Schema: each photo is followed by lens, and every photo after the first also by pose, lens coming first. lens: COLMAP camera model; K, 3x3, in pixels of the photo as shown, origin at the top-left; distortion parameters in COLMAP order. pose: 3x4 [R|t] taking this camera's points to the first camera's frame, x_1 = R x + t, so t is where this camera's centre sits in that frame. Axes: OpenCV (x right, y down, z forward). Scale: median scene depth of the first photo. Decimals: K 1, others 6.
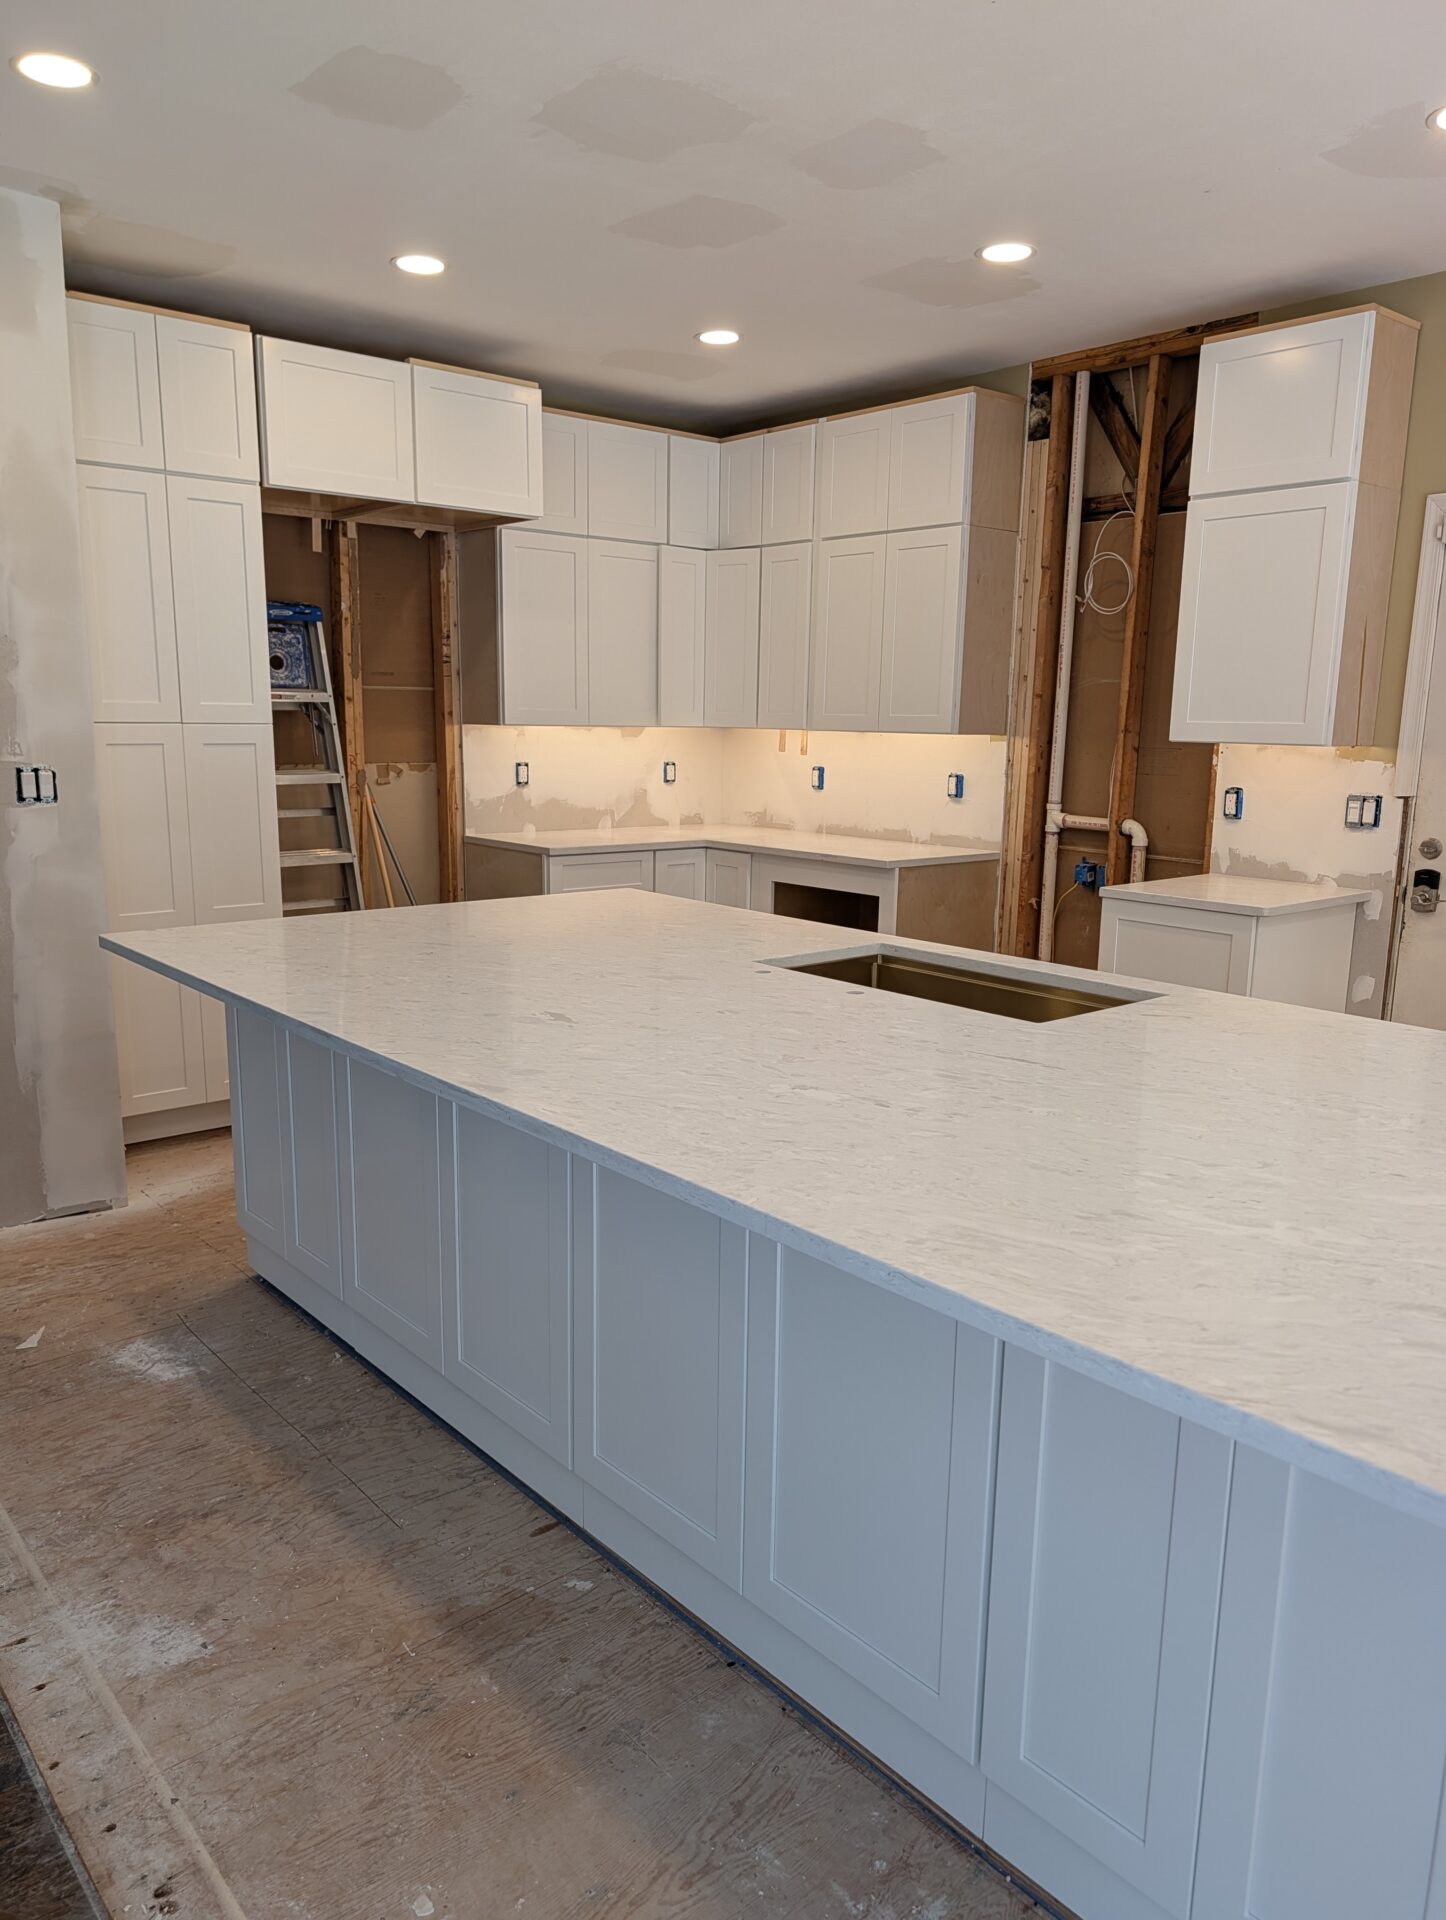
lens RADIAL K [[1382.5, 0, 718.3], [0, 1382.5, 991.5], [0, 0, 1]] dist [0.018695, -0.022810]
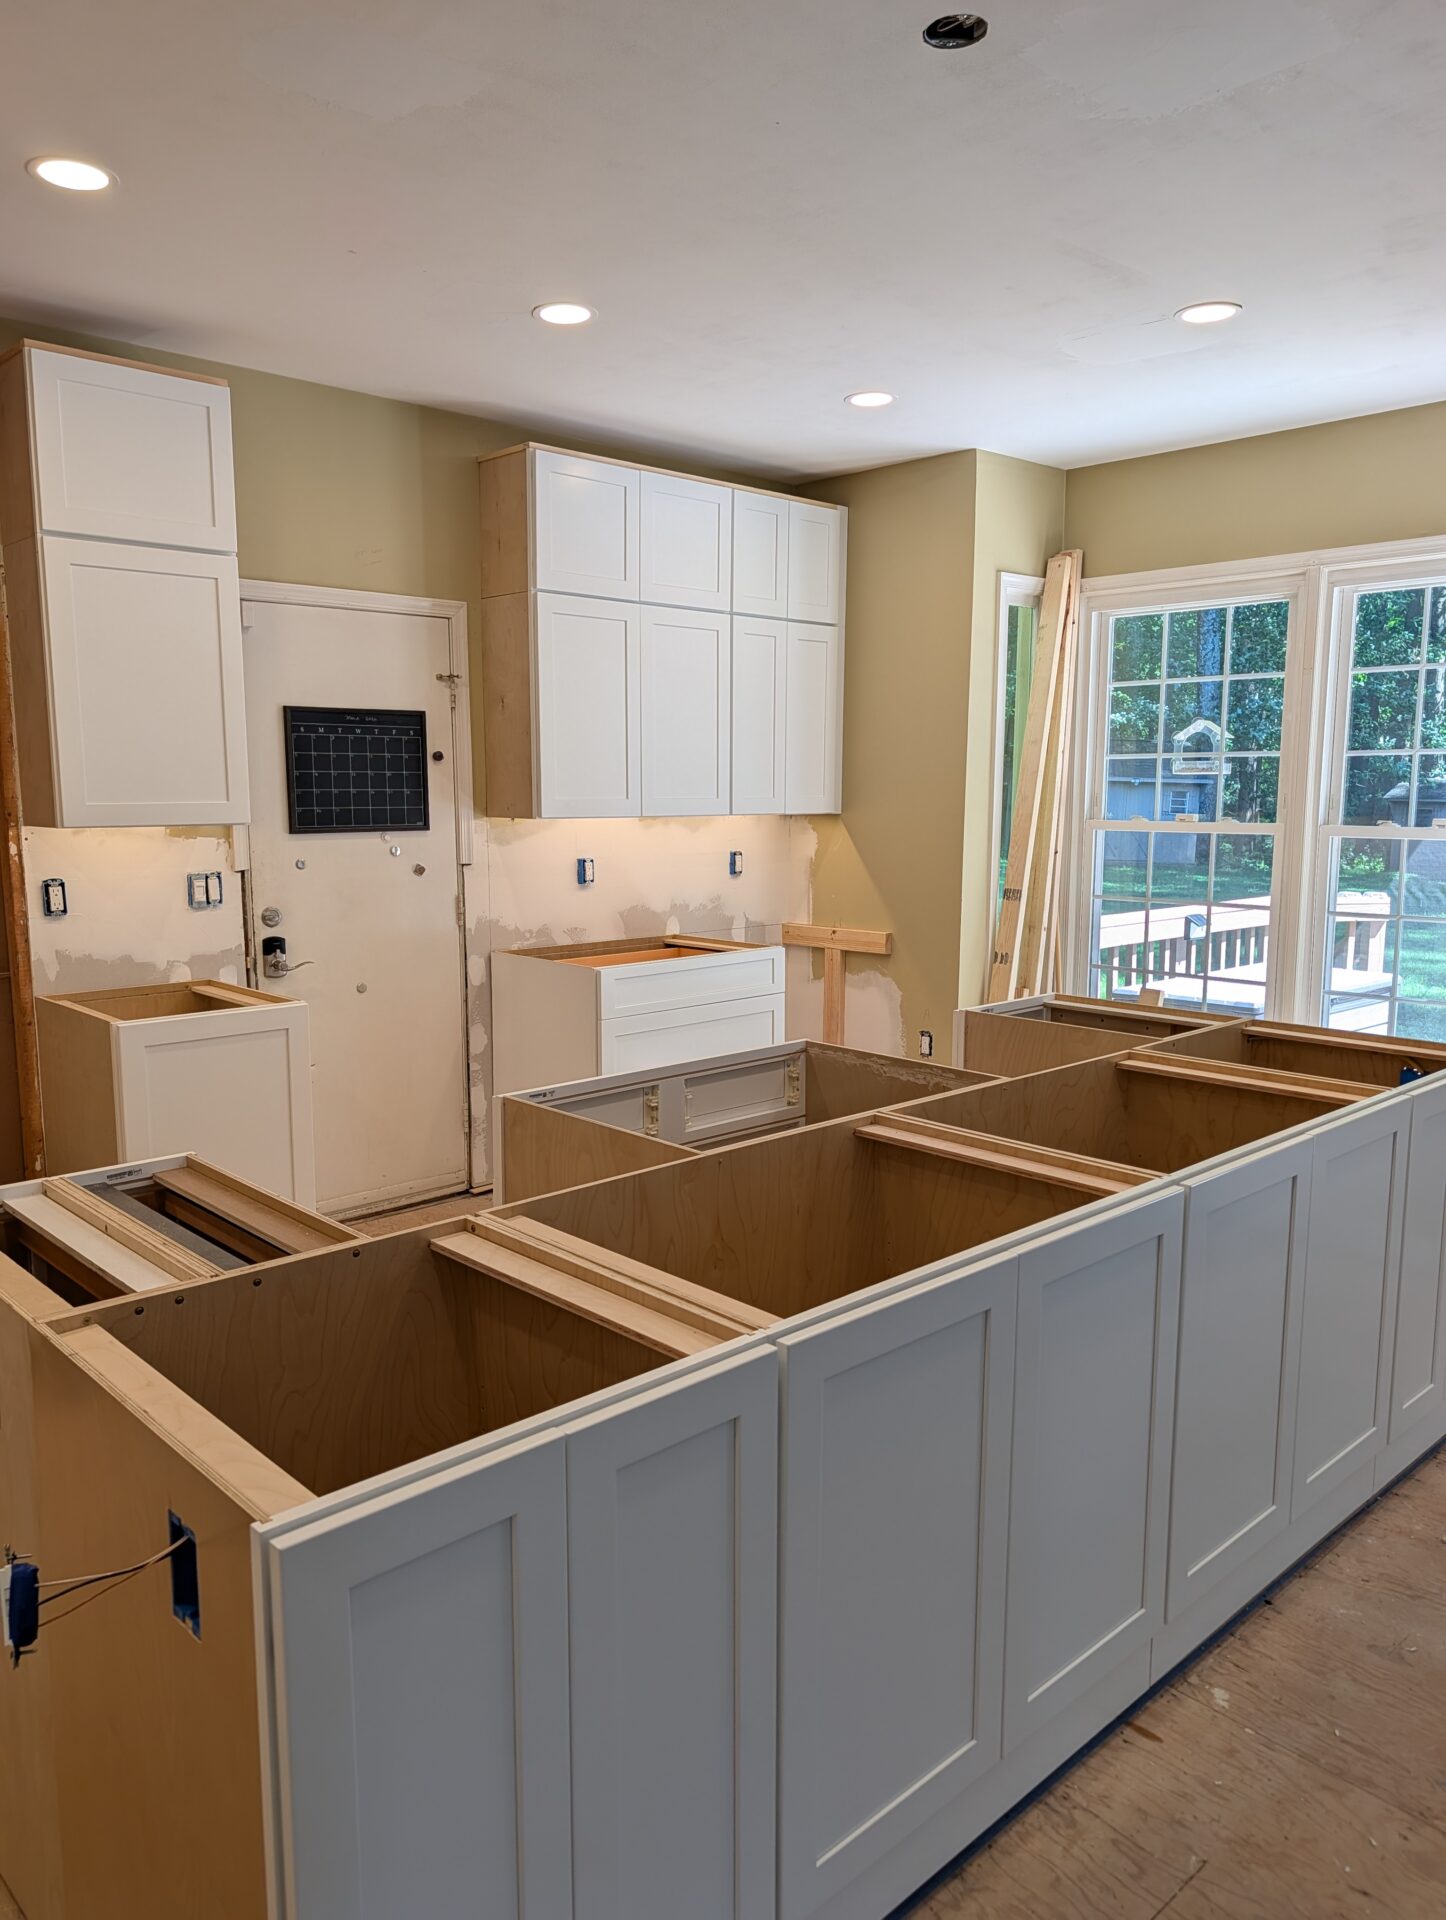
lens RADIAL K [[1382.5, 0, 724.7], [0, 1382.5, 972.1], [0, 0, 1]] dist [0.018695, -0.022810]
pose [[-0.056795, -0.152795, 0.986625, -0.537197], [0.197354, 0.967002, 0.161117, -0.163319], [-0.978686, 0.203865, -0.024766, 0.701173]]
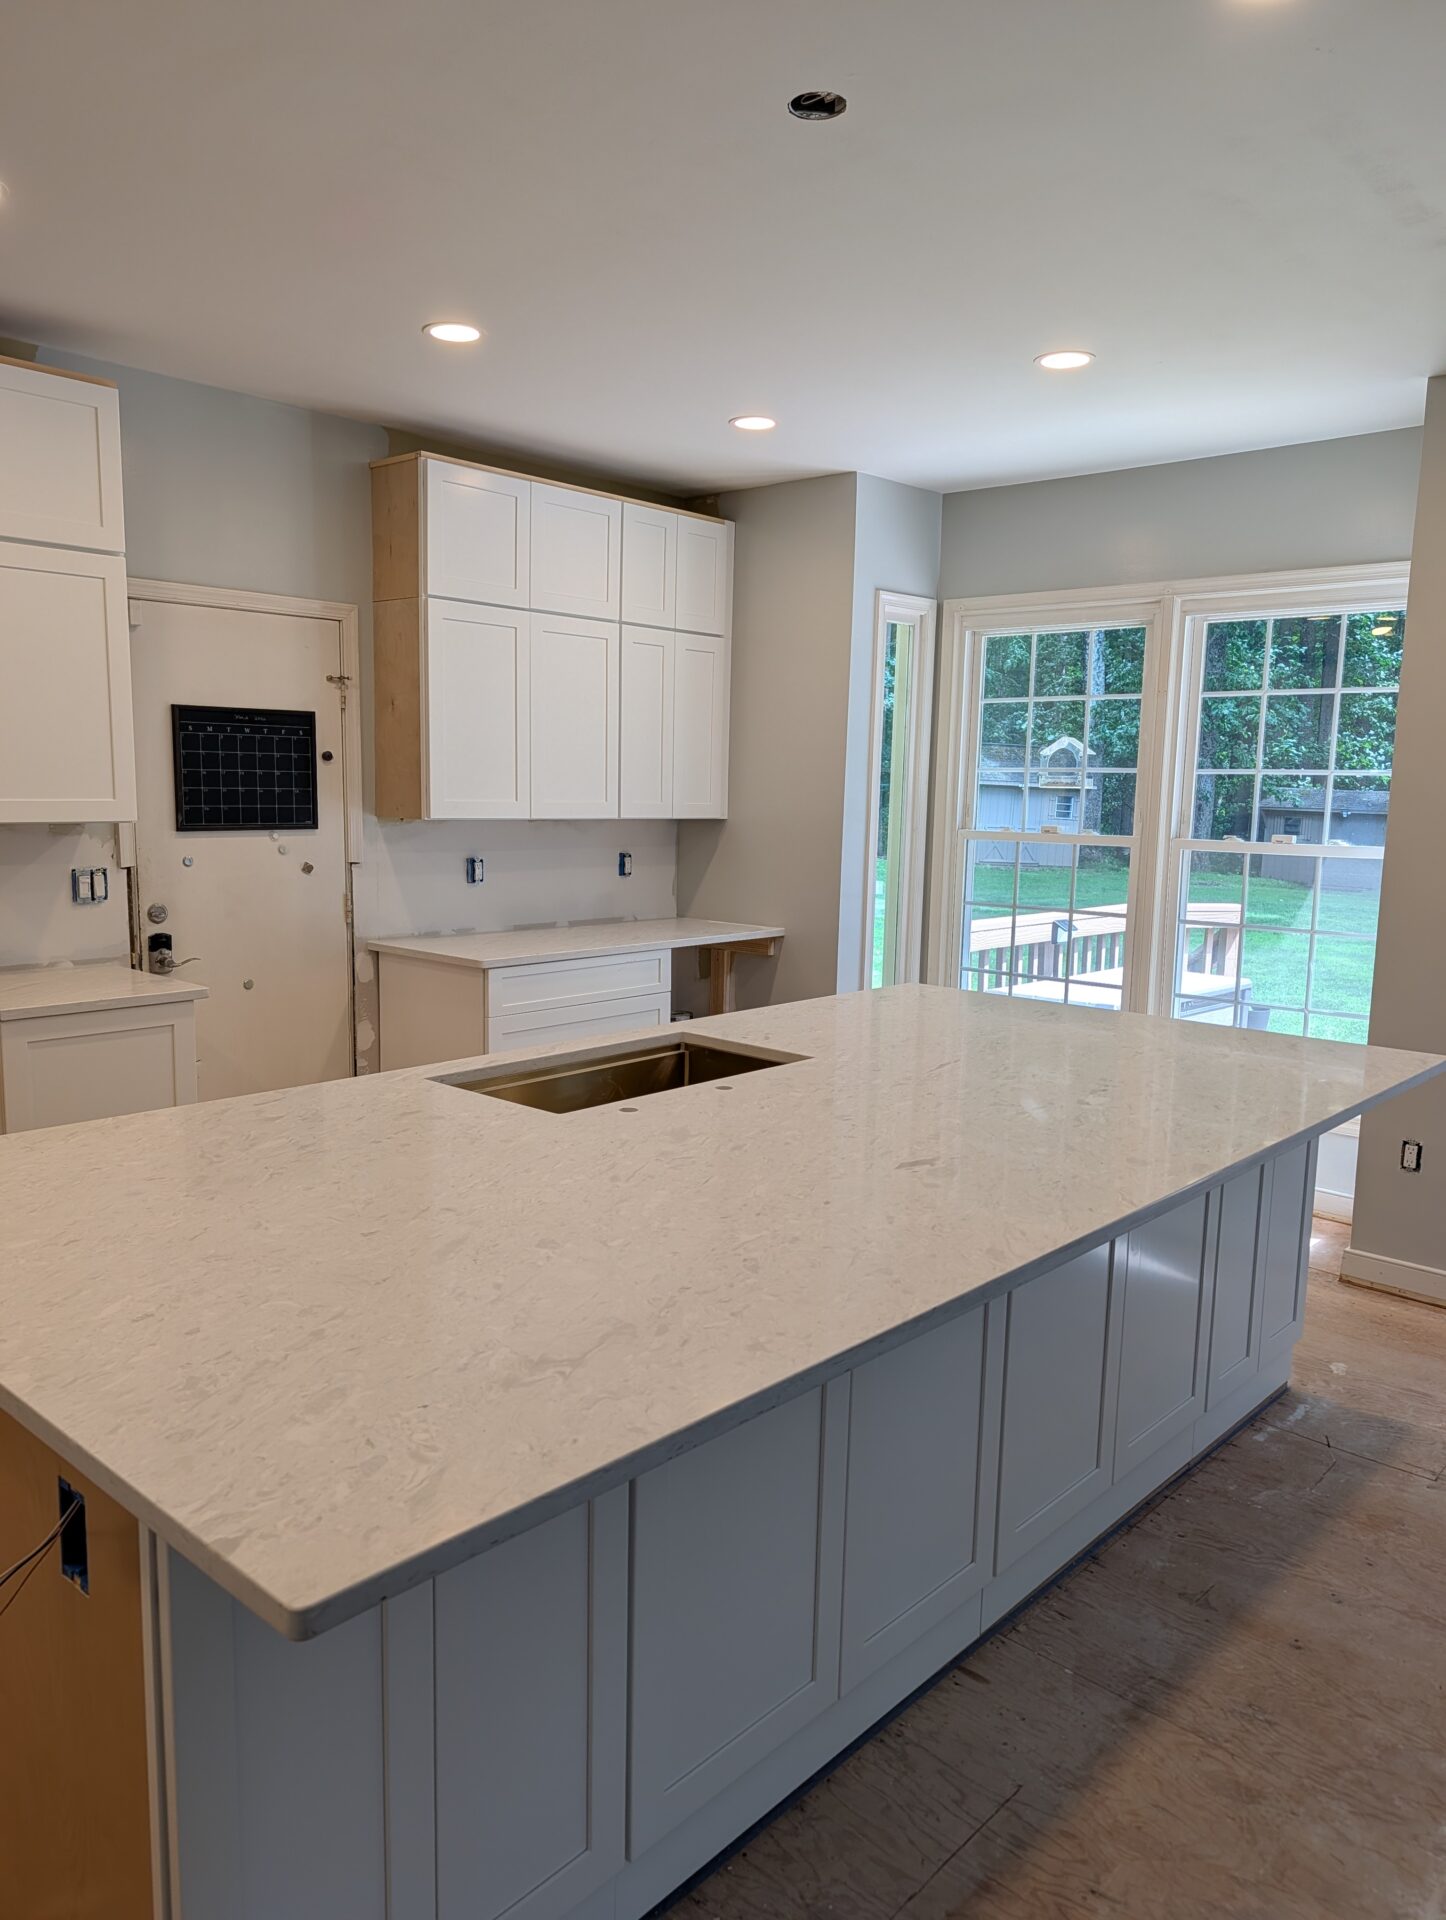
lens RADIAL K [[1382.5, 0, 725.8], [0, 1382.5, 974.1], [0, 0, 1]] dist [0.018695, -0.022810]
pose [[-0.128261, -0.158361, 0.979015, -0.575187], [0.175886, 0.967888, 0.179604, -0.171296], [-0.976019, 0.195232, -0.096289, 0.690227]]
